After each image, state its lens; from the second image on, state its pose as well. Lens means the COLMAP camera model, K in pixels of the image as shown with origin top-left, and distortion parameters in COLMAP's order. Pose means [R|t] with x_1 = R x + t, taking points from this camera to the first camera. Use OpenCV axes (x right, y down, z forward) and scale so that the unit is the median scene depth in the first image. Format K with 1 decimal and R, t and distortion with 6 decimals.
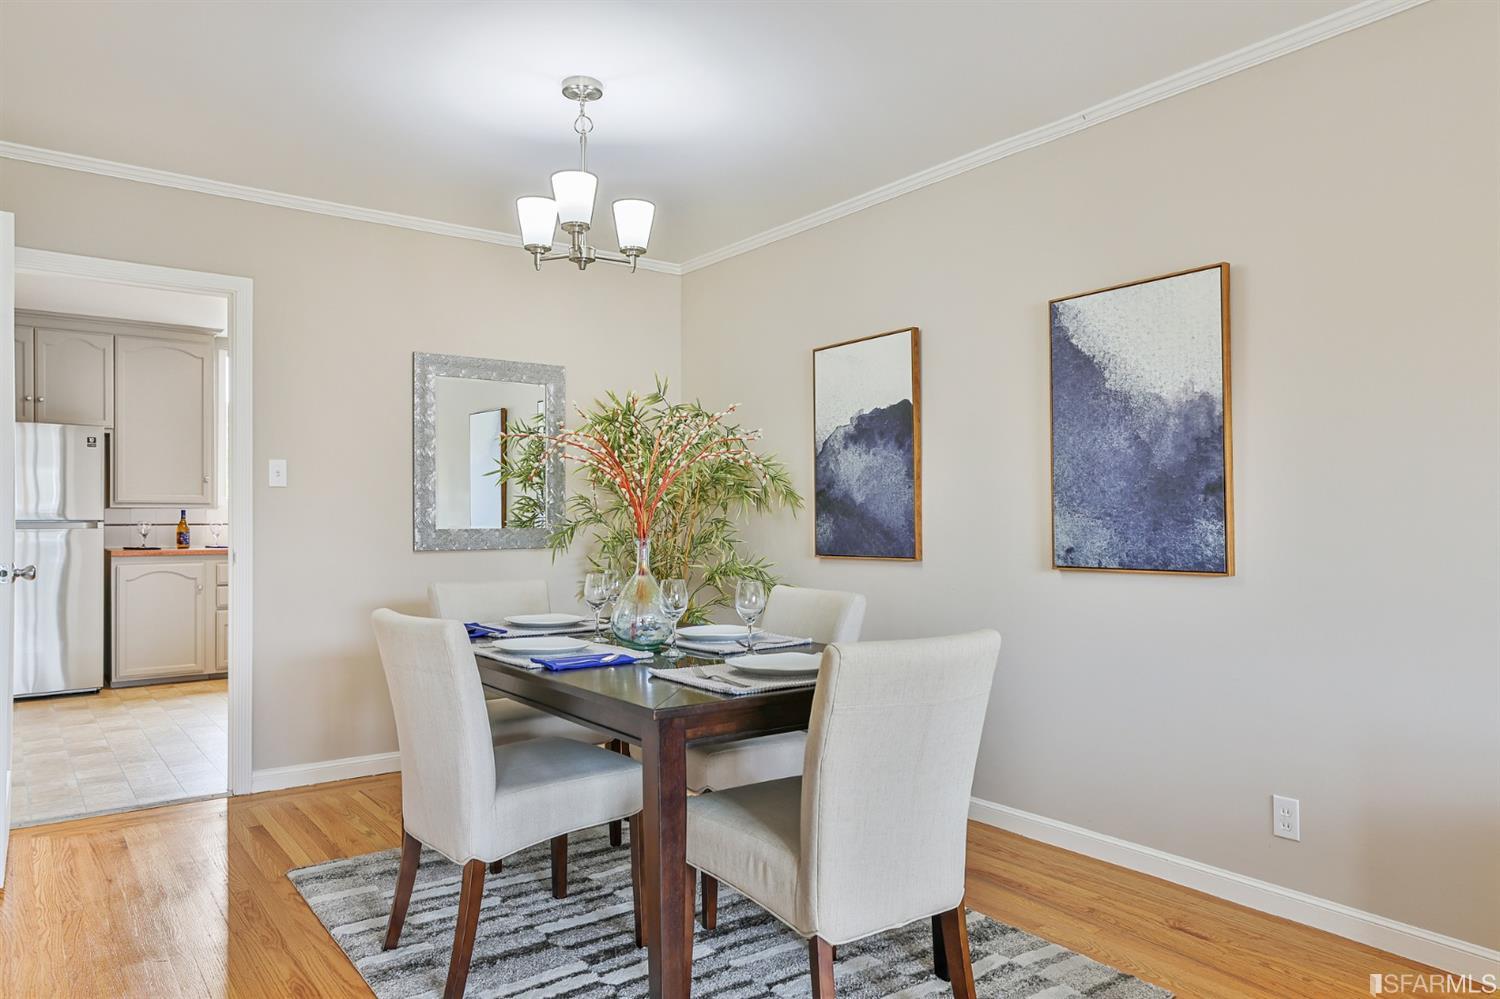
lens RADIAL K [[986.1, 0, 750.1], [0, 986.1, 503.2], [0, 0, 1]] dist [-0.001230, -0.000122]
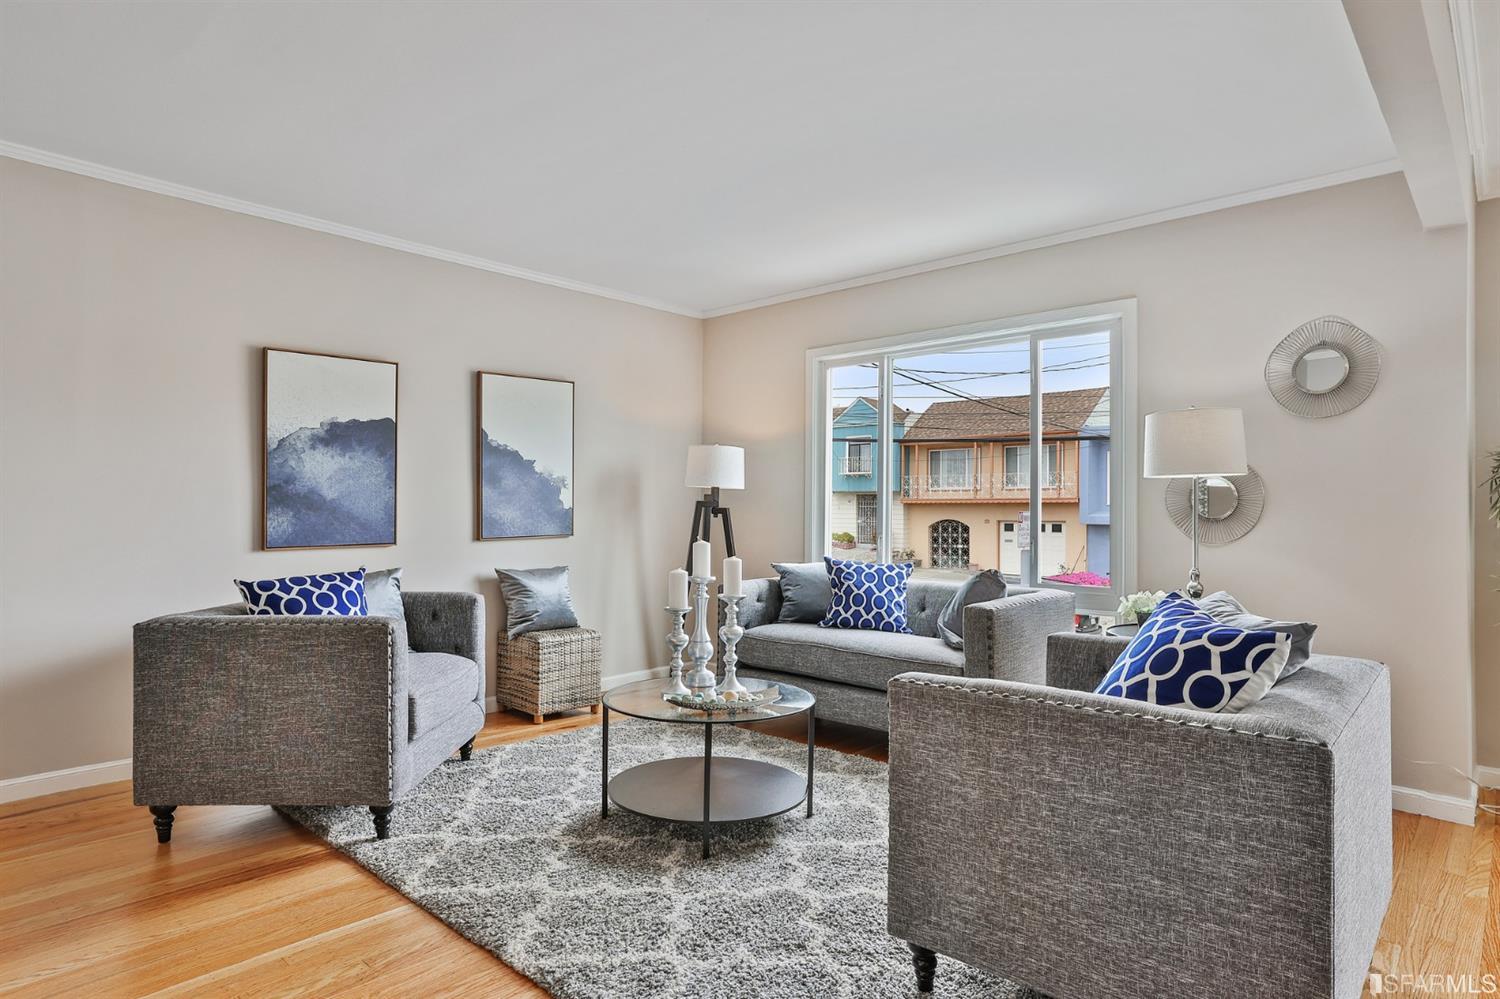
lens RADIAL K [[843.0, 0, 750.7], [0, 843.0, 495.7], [0, 0, 1]] dist [-0.019350, 0.001931]
pose [[-0.187585, 0.019234, 0.982060, -0.911046], [-0.014947, 0.999637, -0.022433, 0.010287], [-0.982135, -0.018887, -0.187229, 0.693616]]
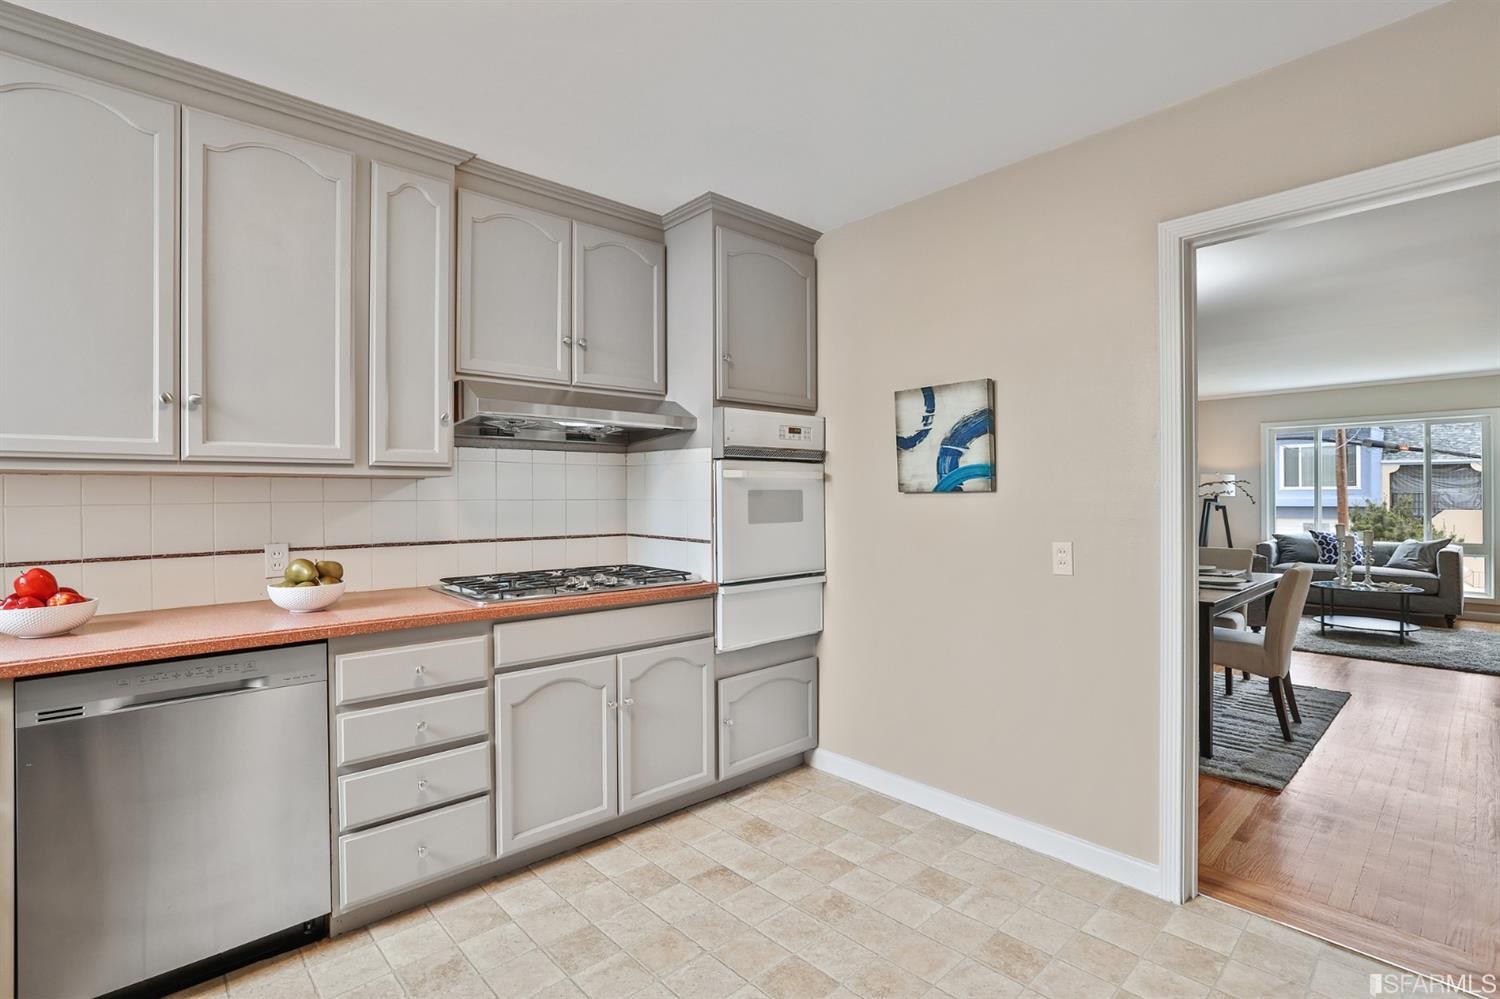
lens RADIAL K [[682.7, 0, 754.0], [0, 682.7, 499.6], [0, 0, 1]] dist [-0.009147, -0.000522]
pose [[-0.106200, -0.006073, 0.994326, -1.492762], [-0.006384, 0.999965, 0.005425, -0.018141], [-0.994324, -0.005772, -0.106235, 2.032617]]
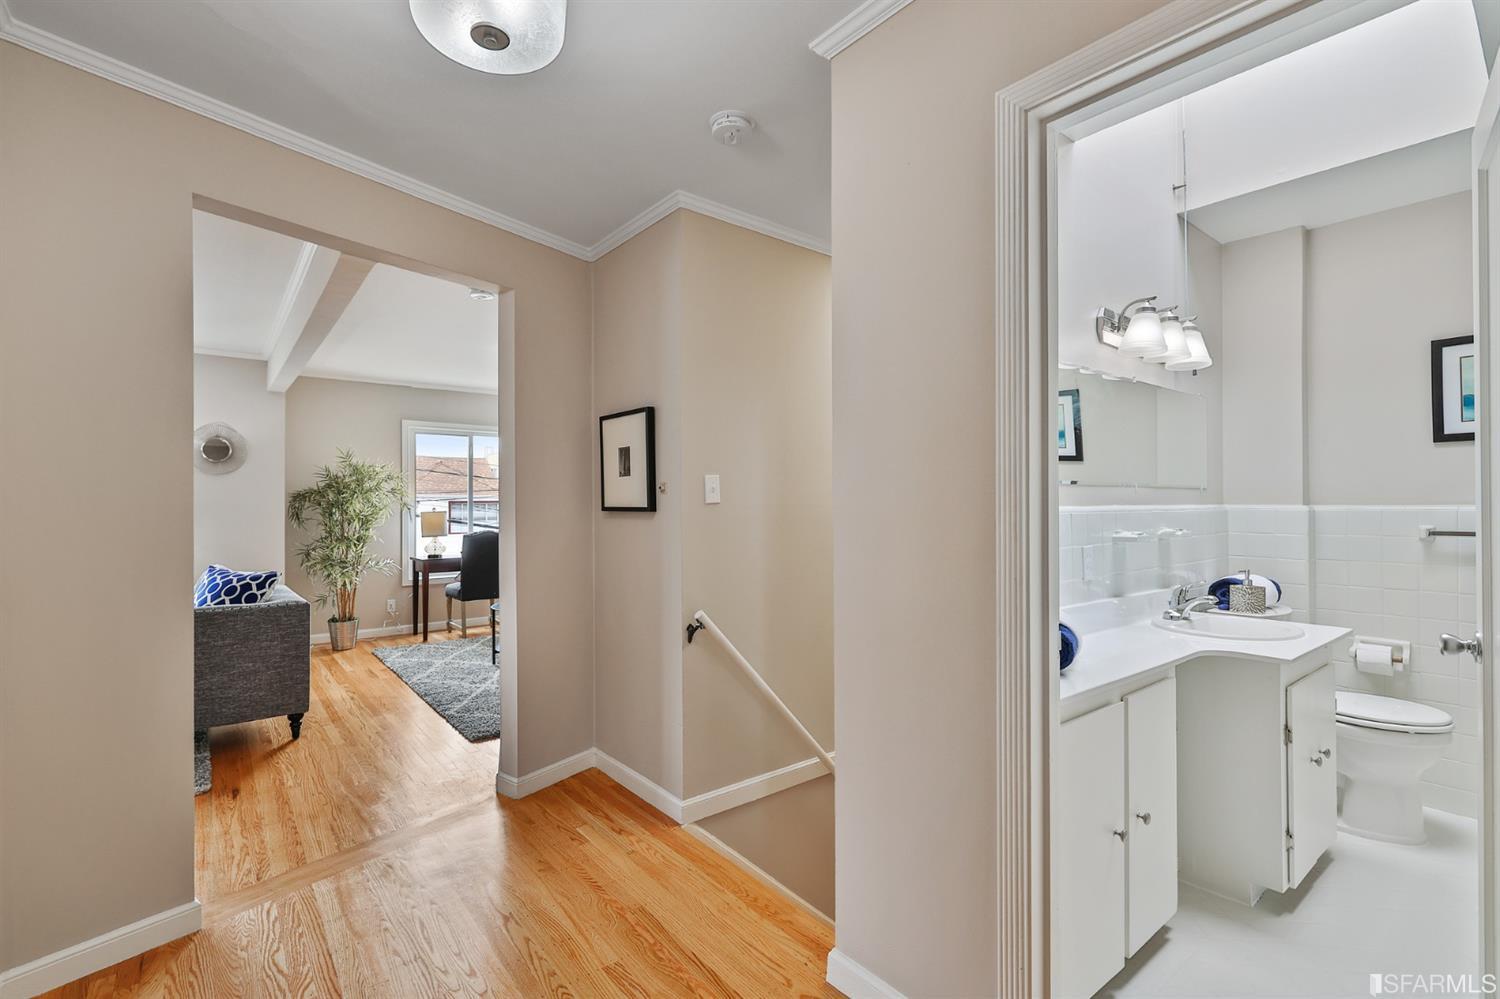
lens RADIAL K [[682.7, 0, 735.0], [0, 682.7, 501.2], [0, 0, 1]] dist [-0.009147, -0.000522]
pose [[-0.999627, 0.006517, -0.026537, -1.153463], [0.006929, 0.999856, -0.015469, -0.015407], [0.026432, -0.015647, -0.999528, 1.291754]]
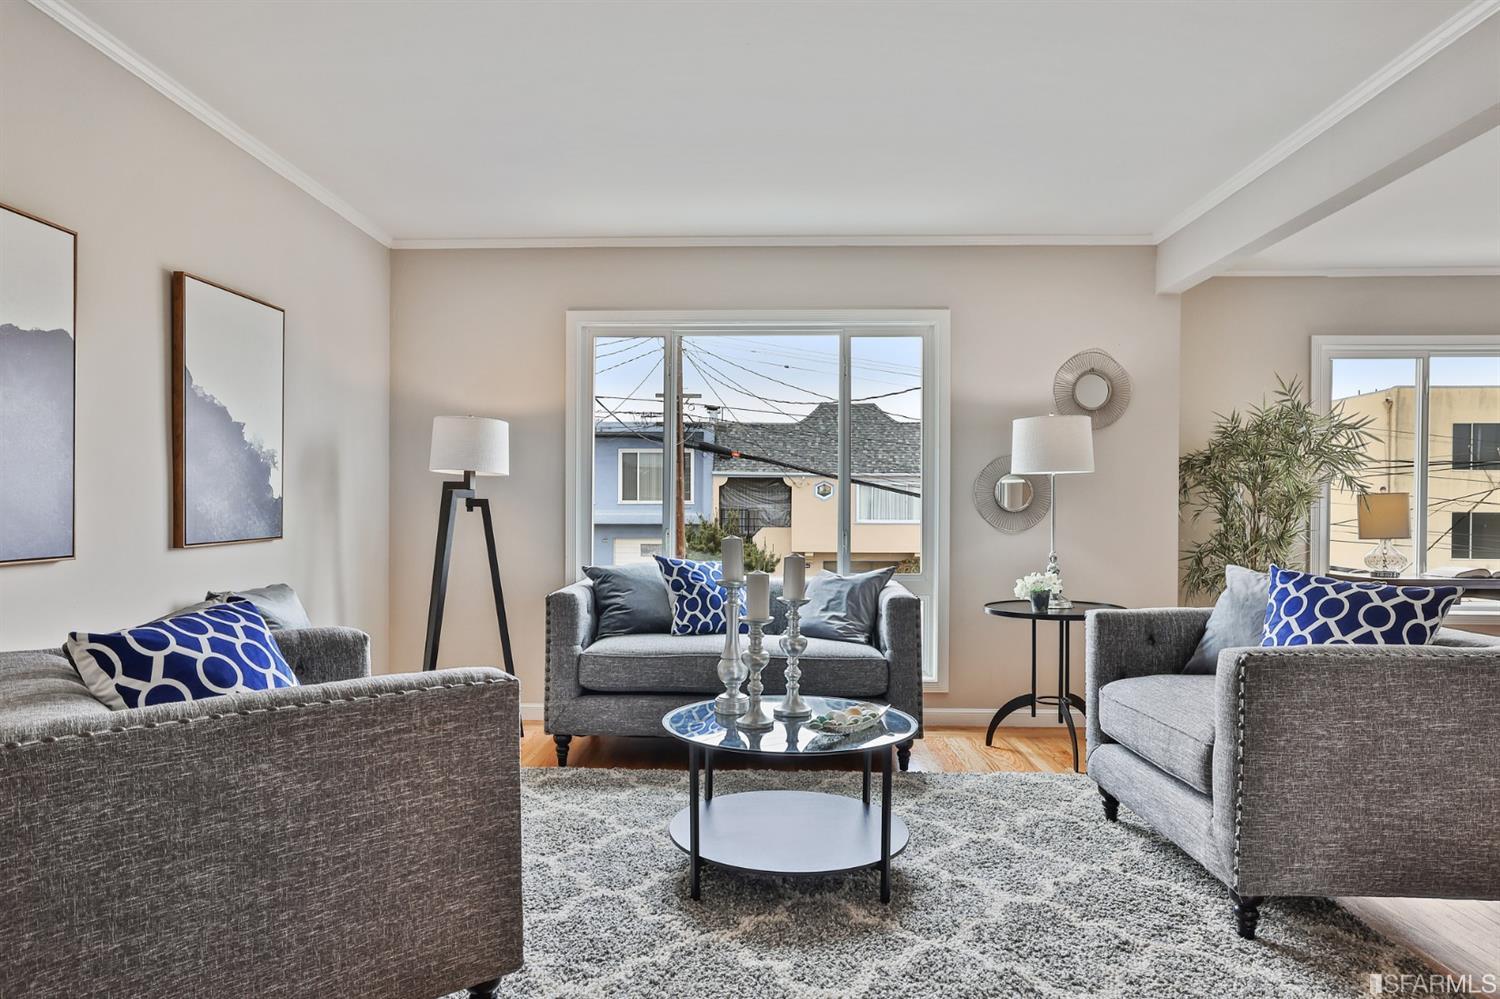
lens RADIAL K [[898.2, 0, 743.9], [0, 898.2, 511.1], [0, 0, 1]] dist [-0.013549, 0.014184]
pose [[-0.783667, 0.000254, 0.621182, -0.572310], [-0.009011, 0.999890, -0.011777, 0.023941], [-0.621116, -0.014827, -0.783578, 1.111756]]
